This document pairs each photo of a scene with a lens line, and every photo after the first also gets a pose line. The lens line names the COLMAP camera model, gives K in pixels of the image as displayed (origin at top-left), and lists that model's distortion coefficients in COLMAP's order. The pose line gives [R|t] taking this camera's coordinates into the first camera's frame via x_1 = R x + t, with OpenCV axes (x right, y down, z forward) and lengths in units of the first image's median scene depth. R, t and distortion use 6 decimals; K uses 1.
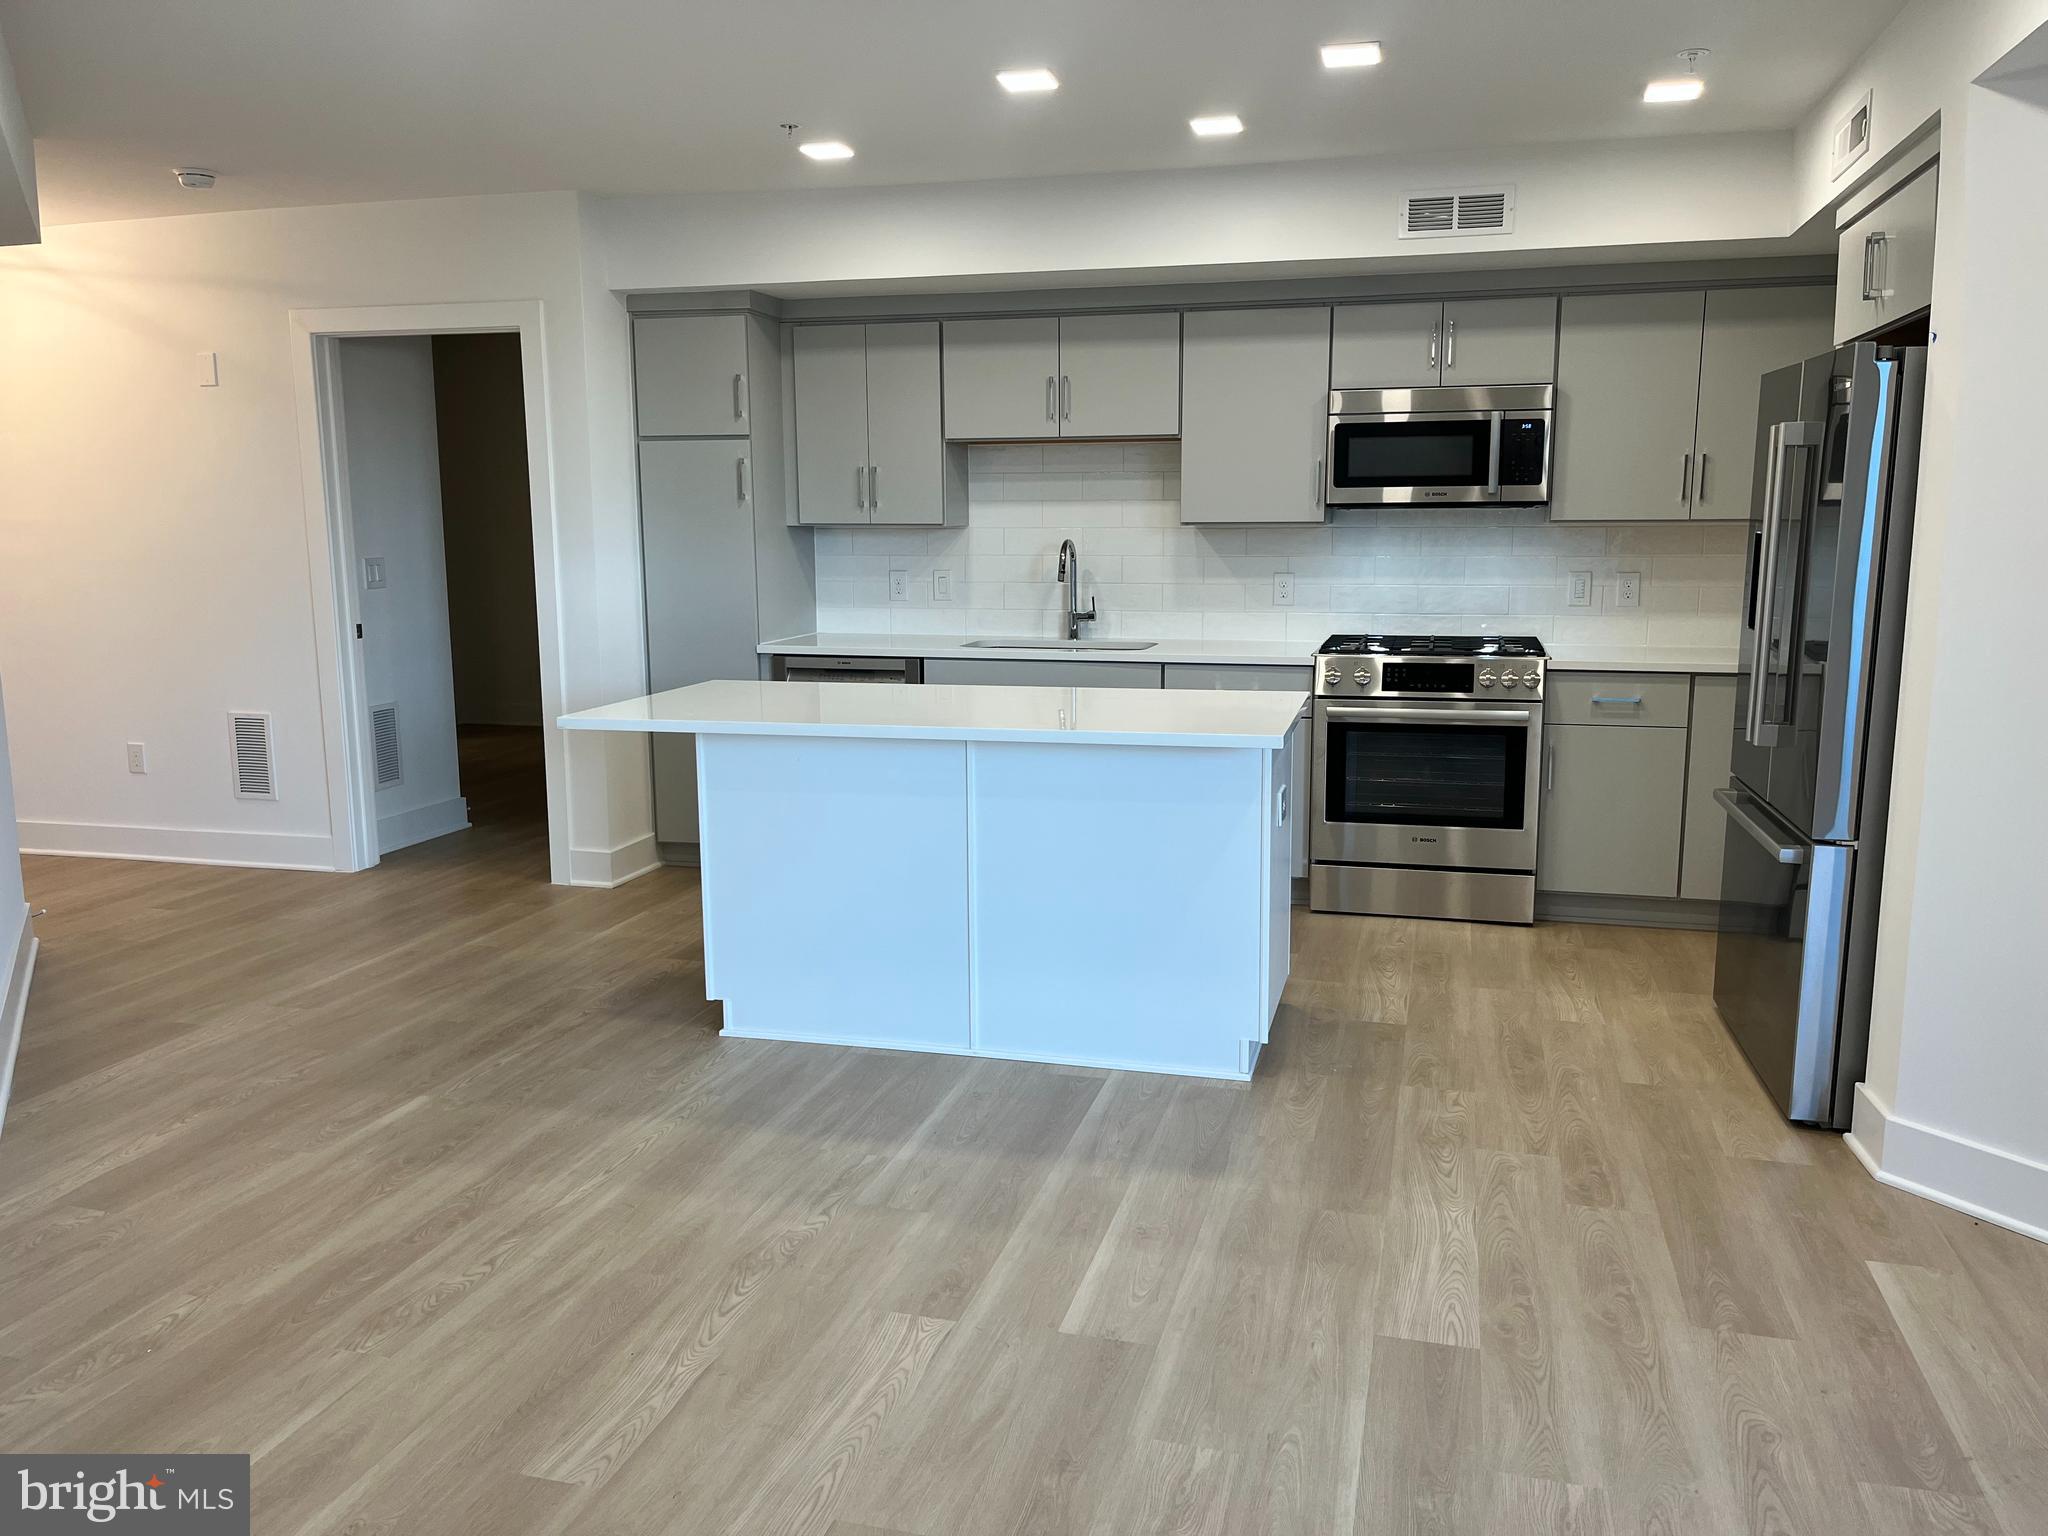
lens RADIAL K [[1558.9, 0, 1024.0], [0, 1558.9, 768.0], [0, 0, 1]] dist [0.023461, 0.002841]
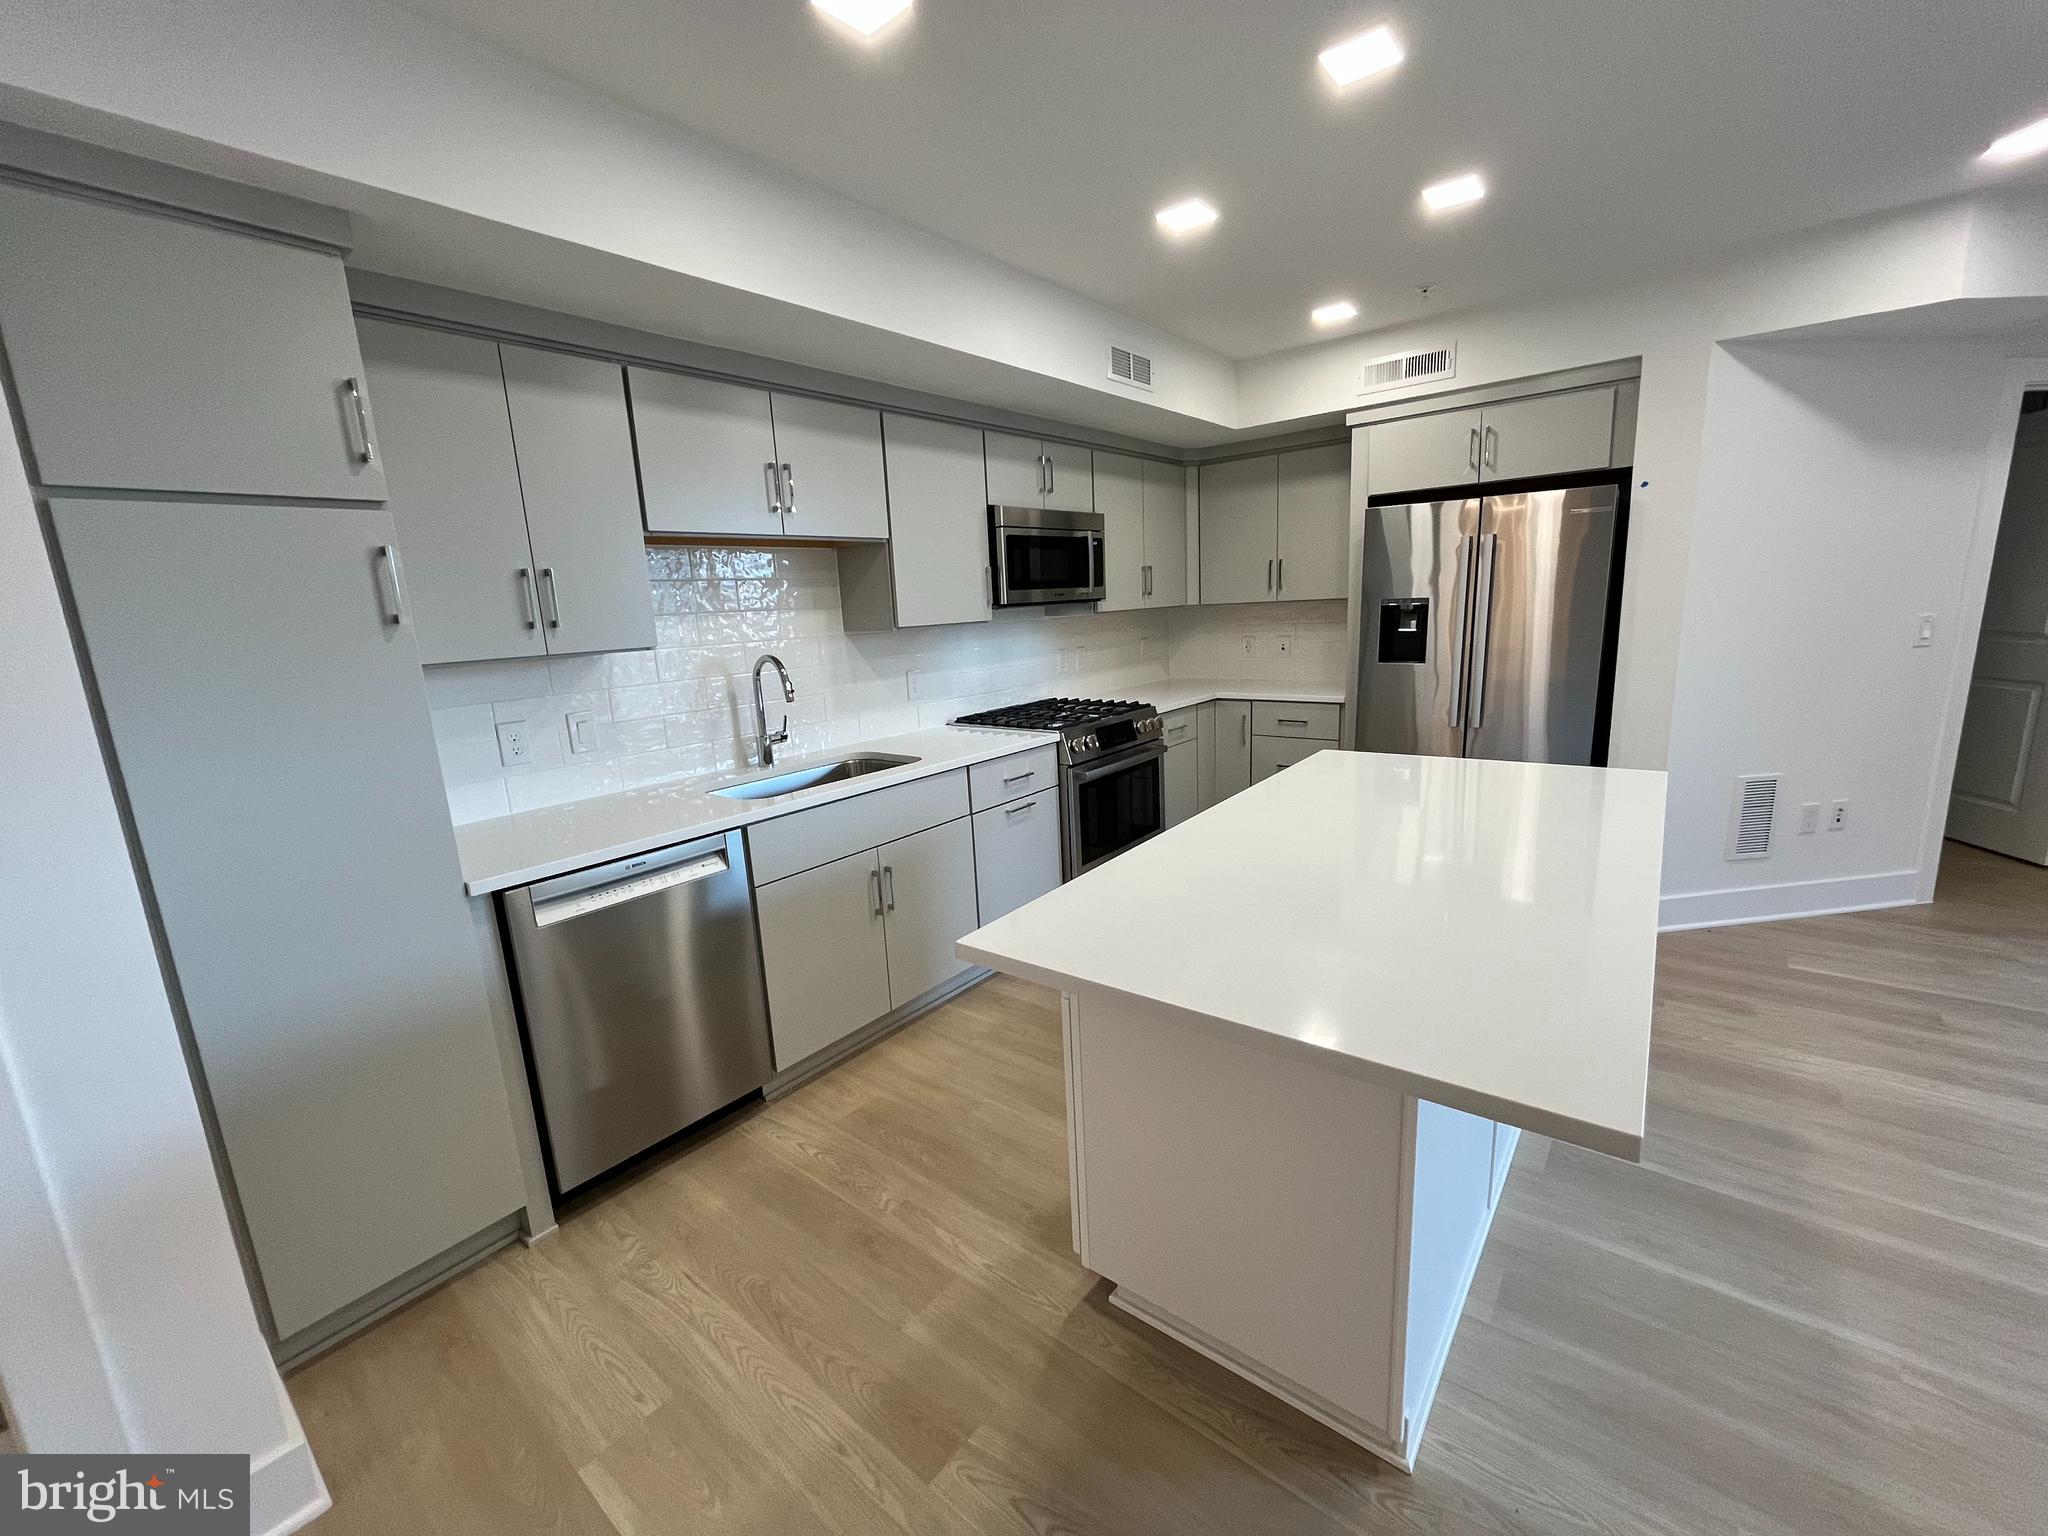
lens RADIAL K [[831.0, 0, 1024.0], [0, 831.0, 768.0], [0, 0, 1]] dist [-0.009221, 0.000216]
pose [[0.410279, -0.194252, 0.891032, -0.387134], [0.199241, 0.972541, 0.120280, -0.127392], [-0.889929, 0.128182, 0.437716, 0.765771]]
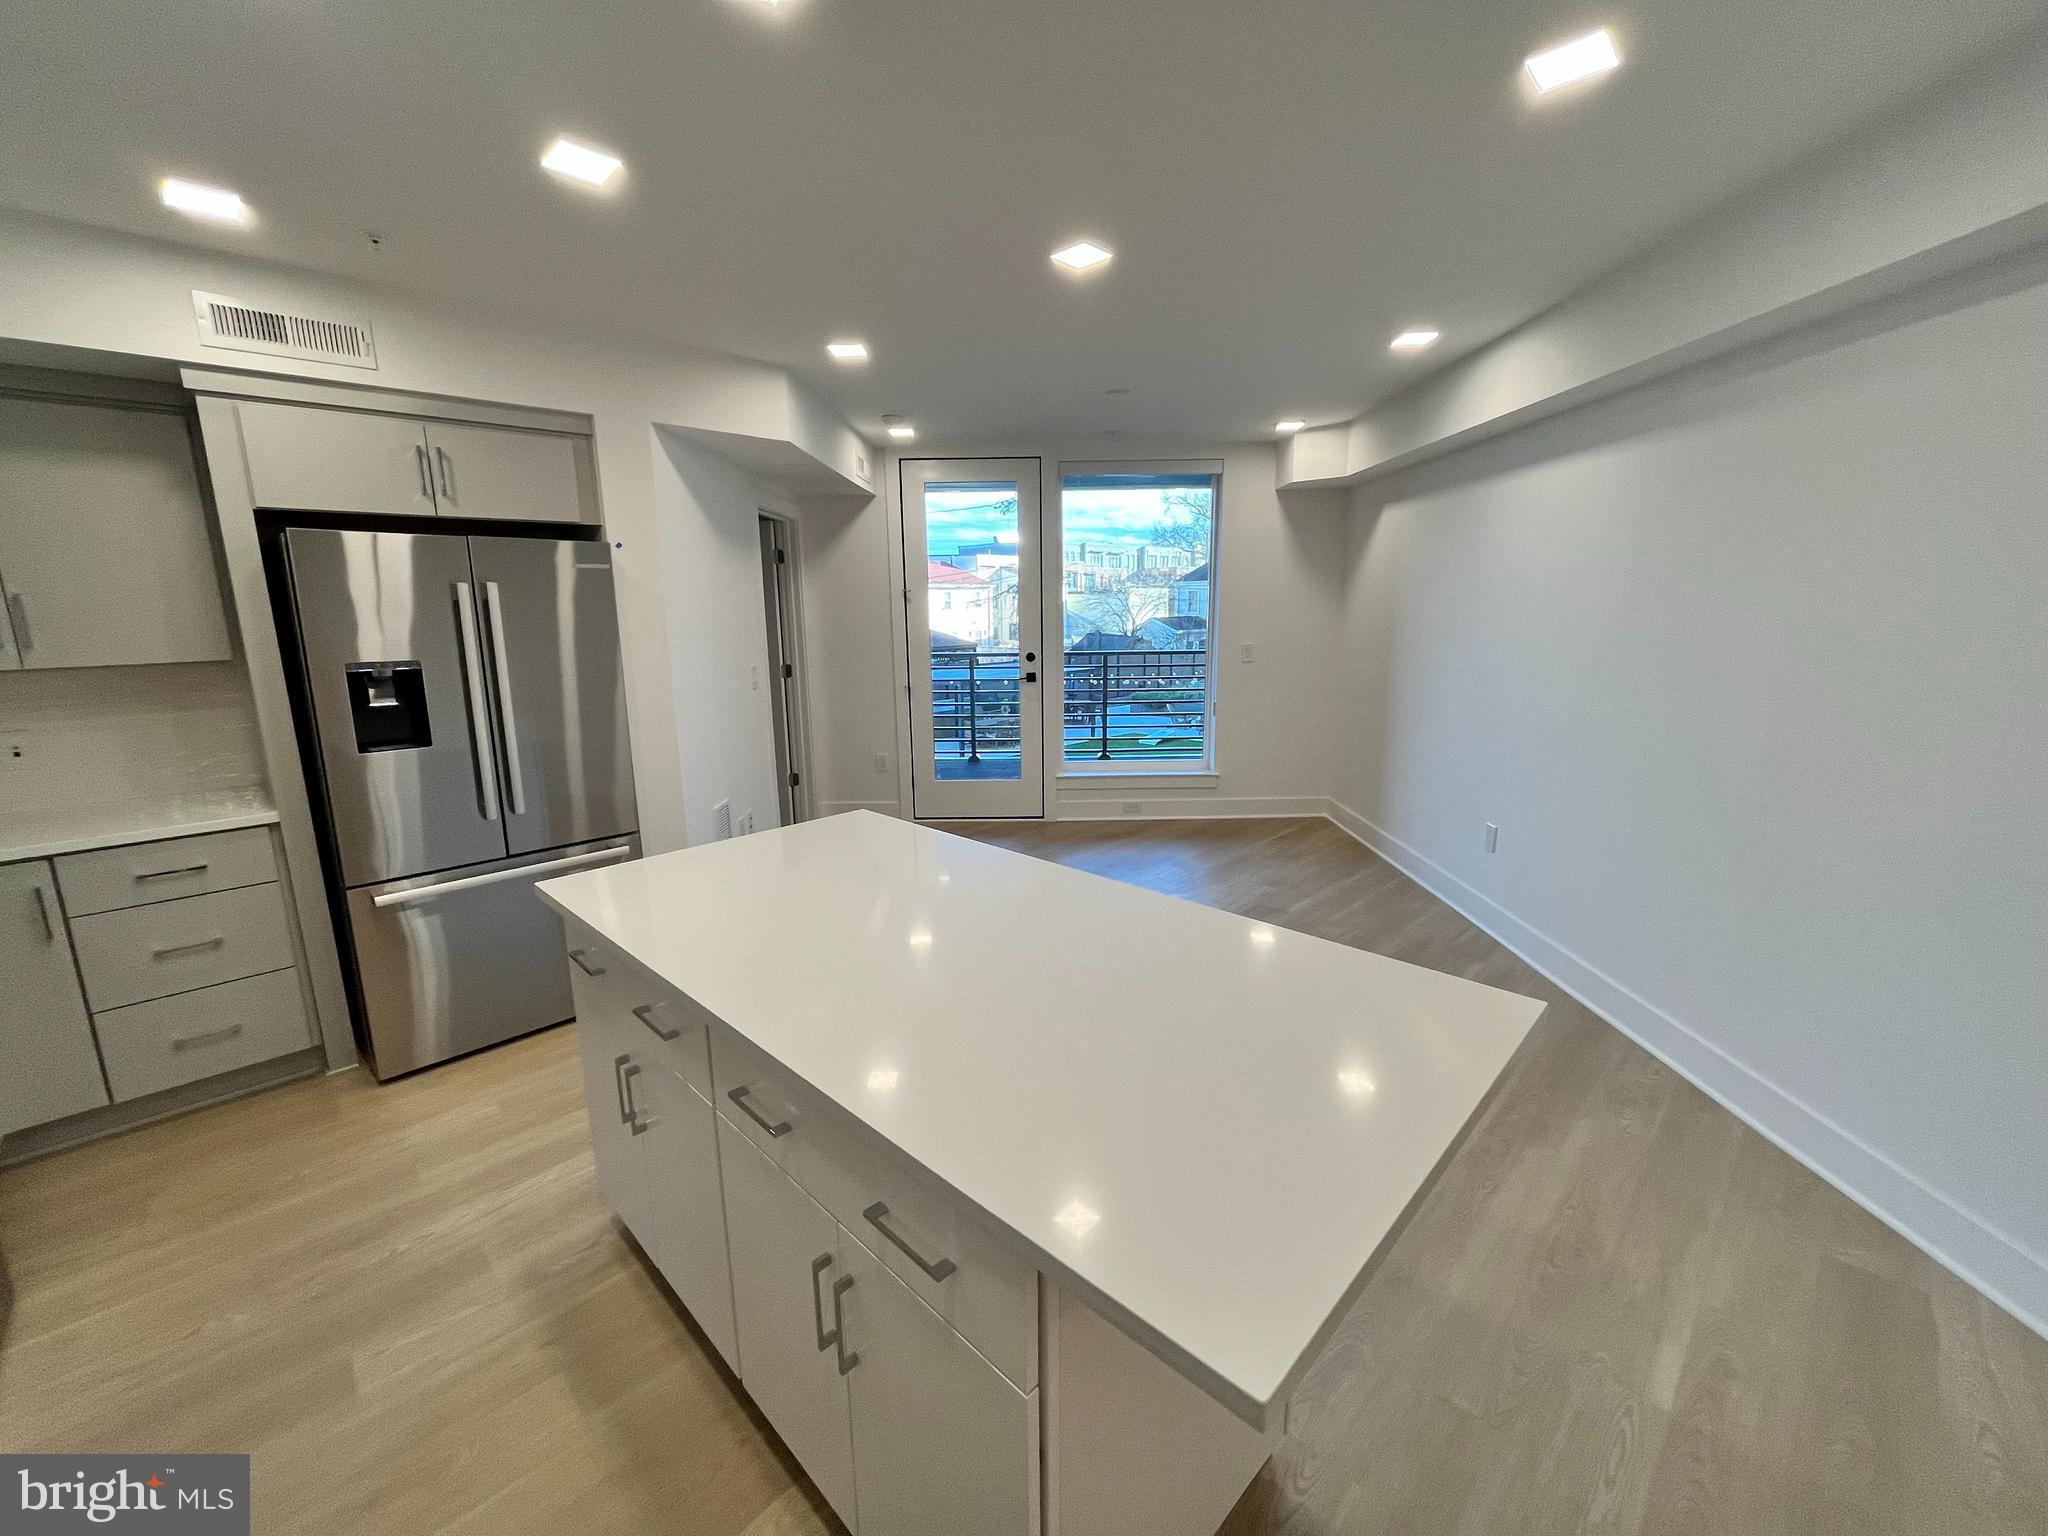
lens RADIAL K [[831.0, 0, 1024.0], [0, 831.0, 768.0], [0, 0, 1]] dist [-0.009221, 0.000216]
pose [[-0.868894, -0.084602, 0.487715, -0.201043], [0.095539, 0.938097, 0.332936, -0.185119], [-0.485691, 0.335882, -0.807024, 0.994343]]
